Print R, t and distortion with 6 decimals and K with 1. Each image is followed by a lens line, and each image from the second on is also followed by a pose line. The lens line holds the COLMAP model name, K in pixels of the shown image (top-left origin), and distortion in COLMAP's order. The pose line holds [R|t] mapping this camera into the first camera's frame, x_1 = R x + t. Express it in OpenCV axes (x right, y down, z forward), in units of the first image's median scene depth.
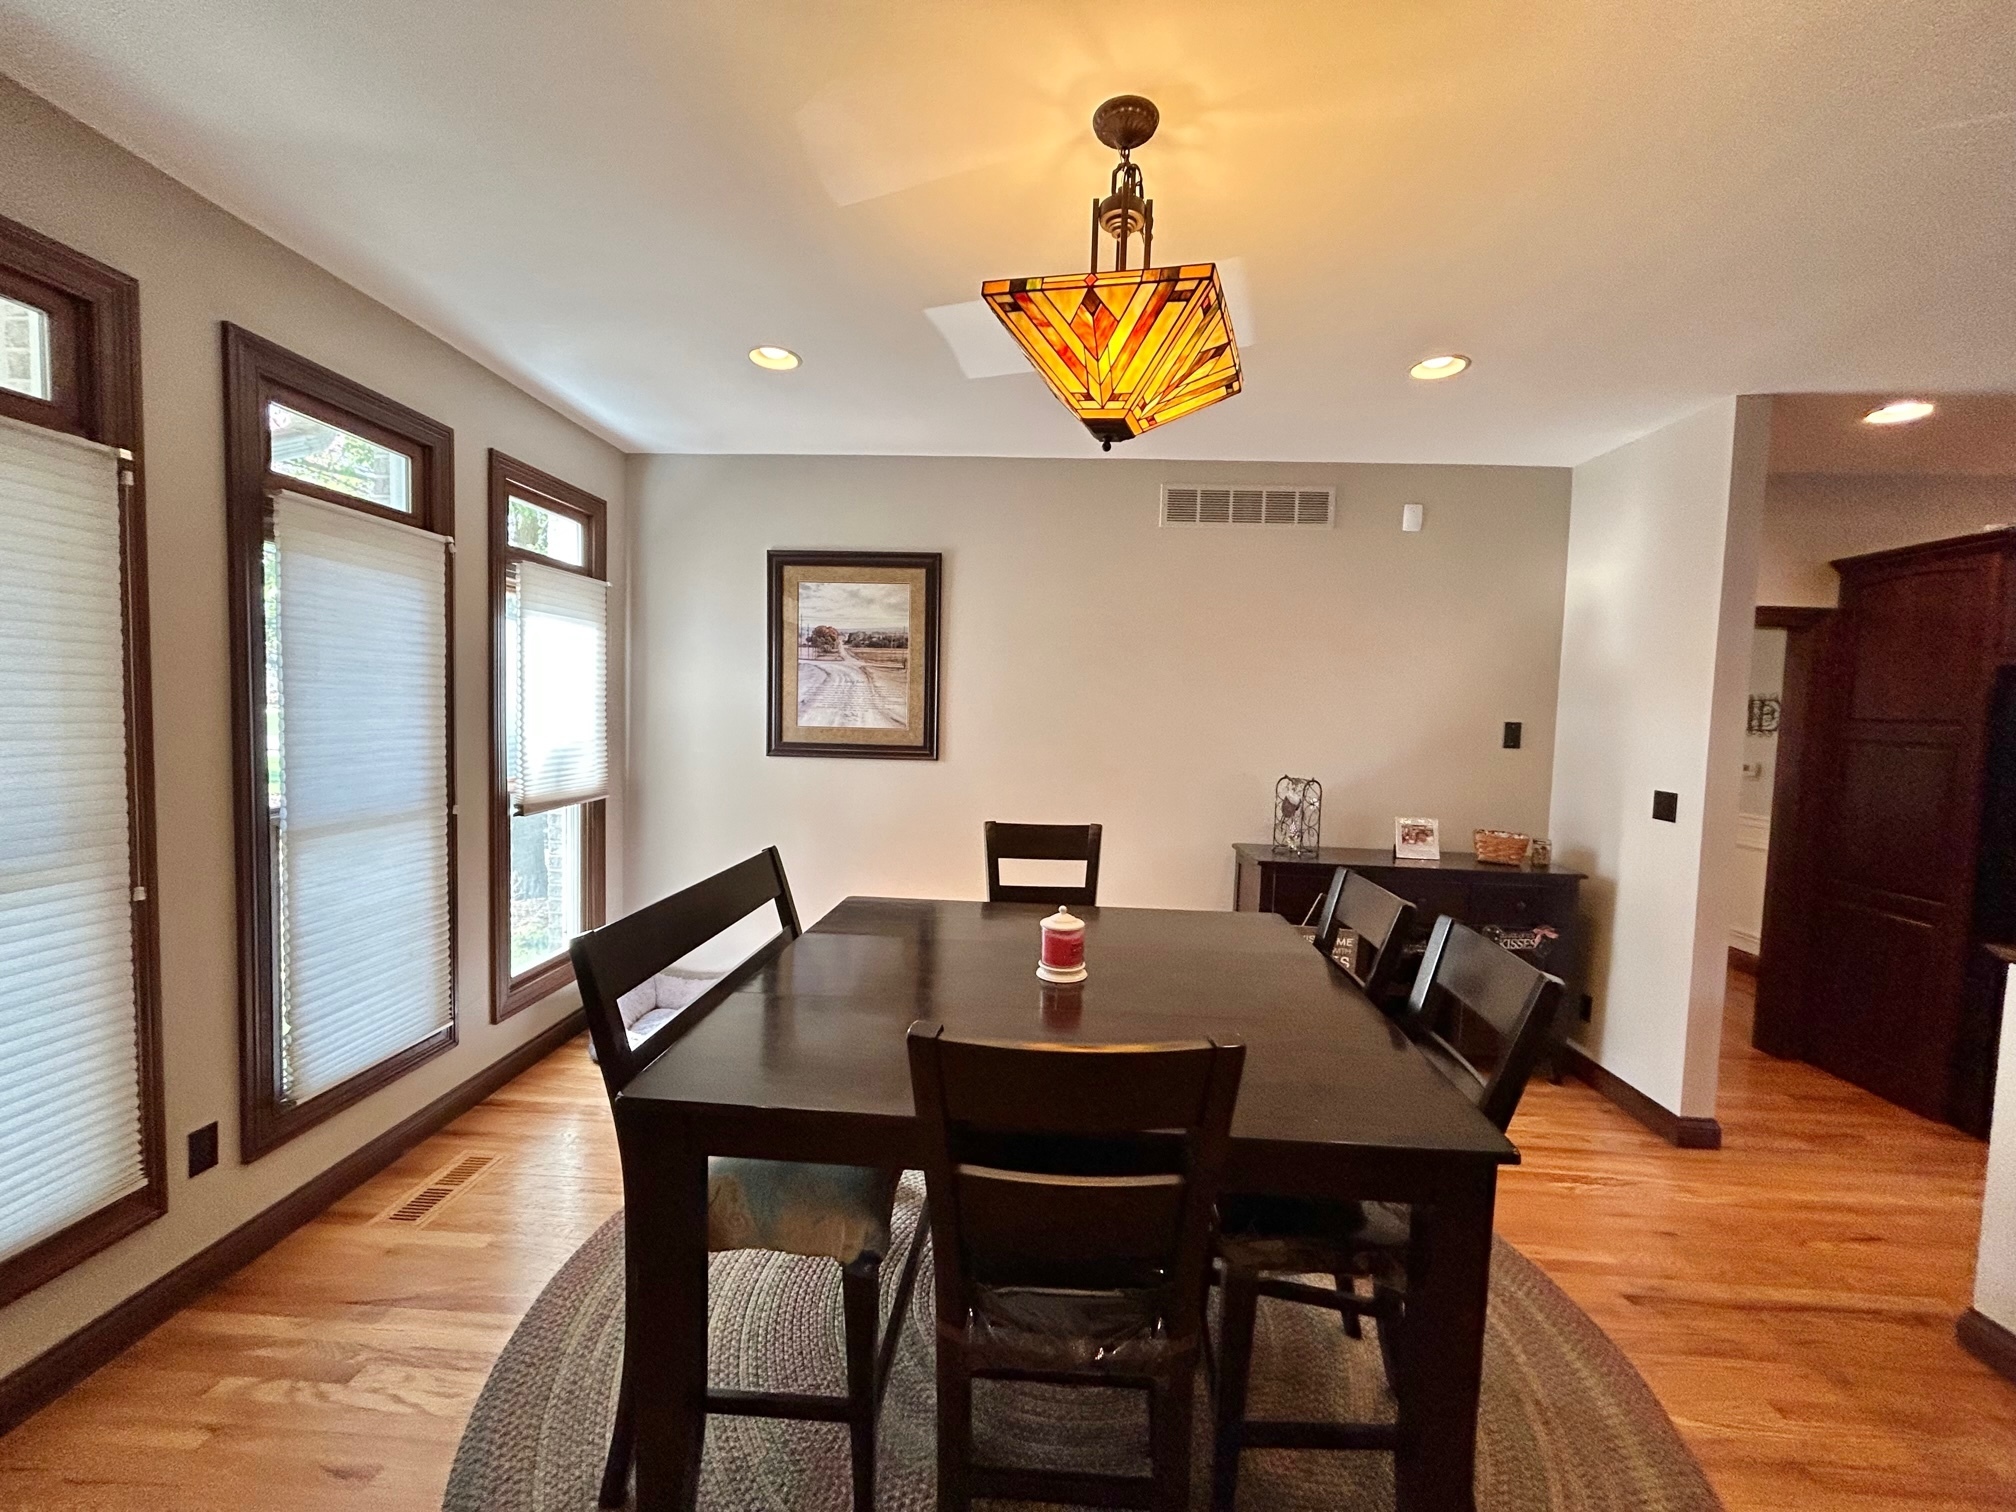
lens RADIAL K [[810.5, 0, 1001.9], [0, 810.5, 748.6], [0, 0, 1]] dist [-0.002063, -0.000026]
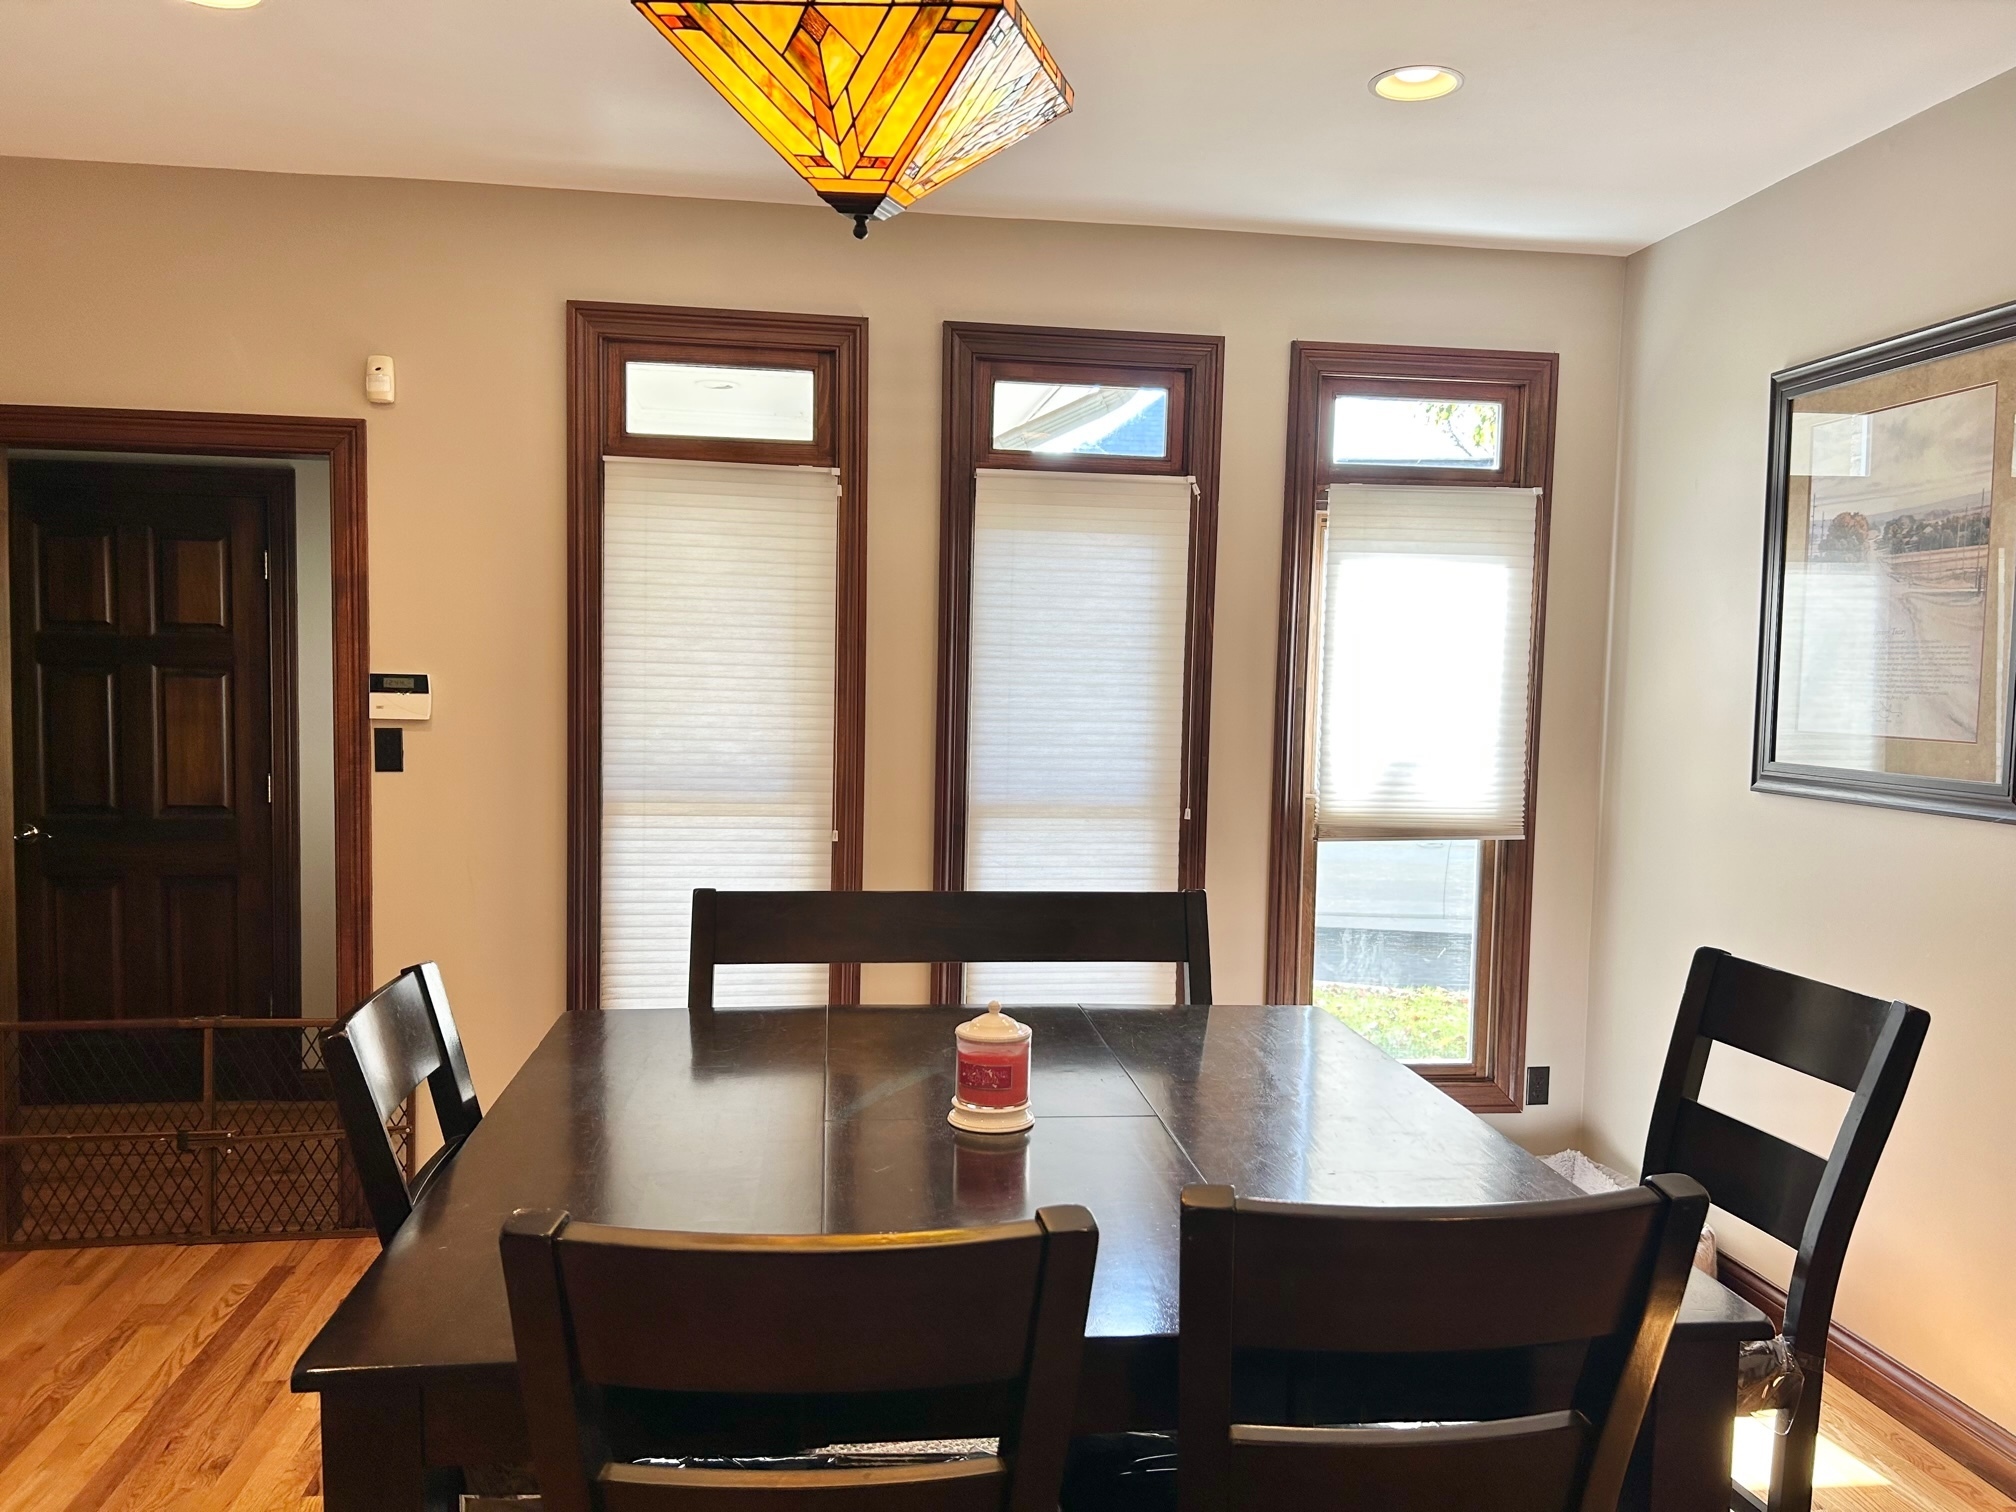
lens RADIAL K [[1507.9, 0, 1007.1], [0, 1507.9, 770.1], [0, 0, 1]] dist [0.054294, -0.030184]
pose [[0.198499, 0.047875, -0.978931, 0.690916], [-0.063310, 0.997347, 0.035938, -0.009068], [0.978054, 0.054843, 0.201004, 0.470411]]
